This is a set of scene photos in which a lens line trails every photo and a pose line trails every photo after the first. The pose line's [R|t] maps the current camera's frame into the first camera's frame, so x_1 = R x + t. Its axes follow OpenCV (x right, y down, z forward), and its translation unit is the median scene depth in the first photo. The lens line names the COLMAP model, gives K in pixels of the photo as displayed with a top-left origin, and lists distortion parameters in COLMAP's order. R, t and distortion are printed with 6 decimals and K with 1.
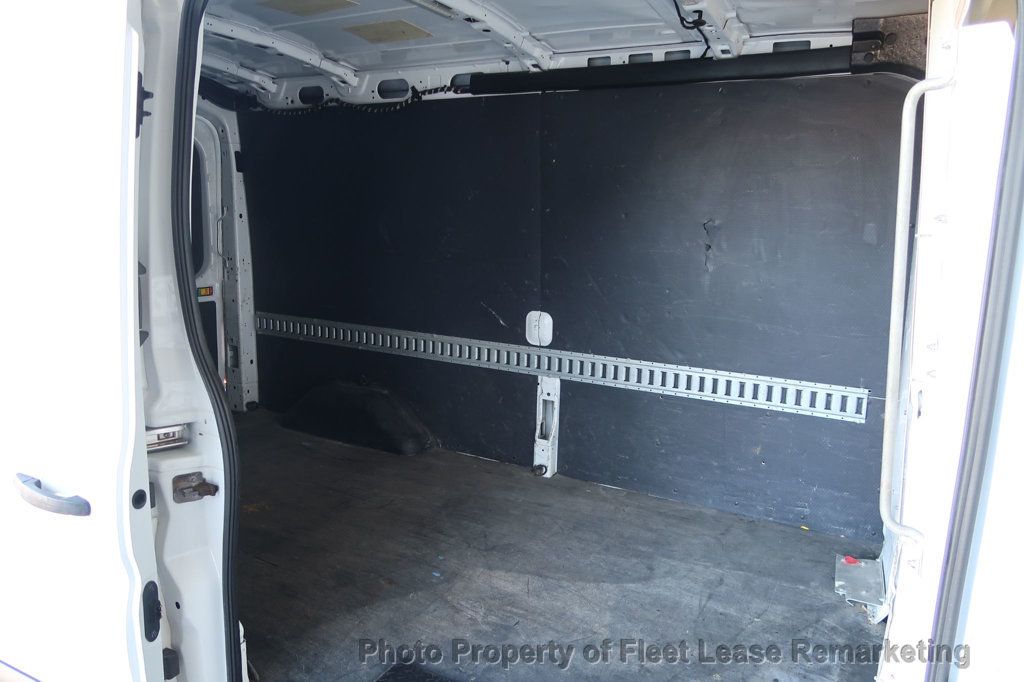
lens RADIAL K [[708.4, 0, 507.6], [0, 708.4, 340.0], [0, 0, 1]] dist [-0.017555, 0.002910]
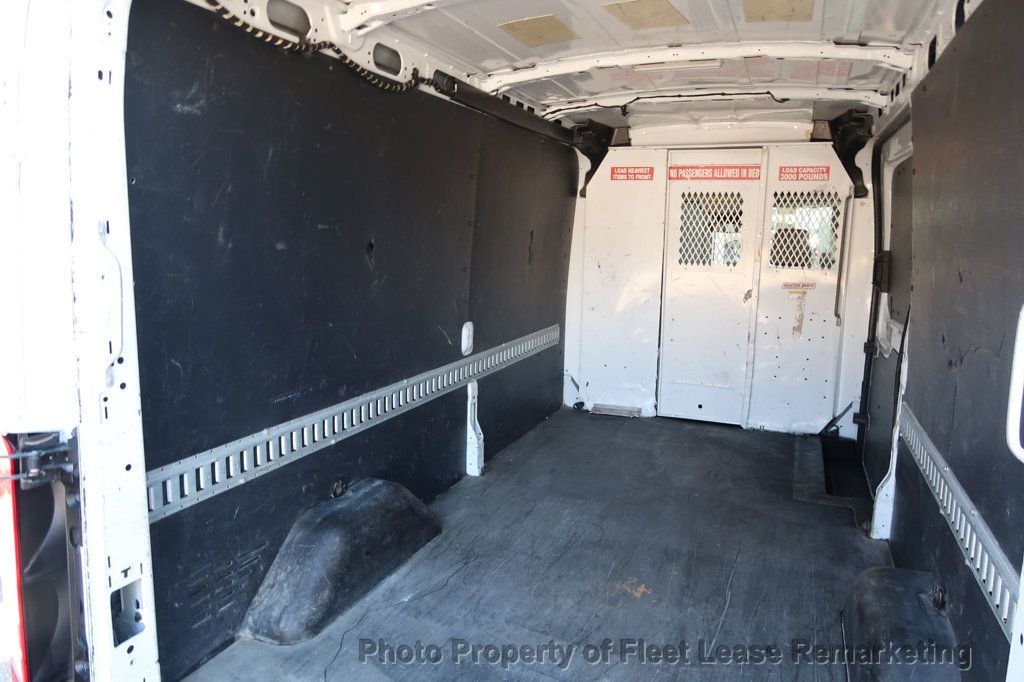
lens RADIAL K [[708.4, 0, 510.7], [0, 708.4, 339.4], [0, 0, 1]] dist [-0.017555, 0.002910]
pose [[-0.121315, -0.177434, 0.976627, -1.147395], [0.161834, 0.967193, 0.195823, -0.243871], [-0.979333, 0.181808, -0.088620, 1.214192]]
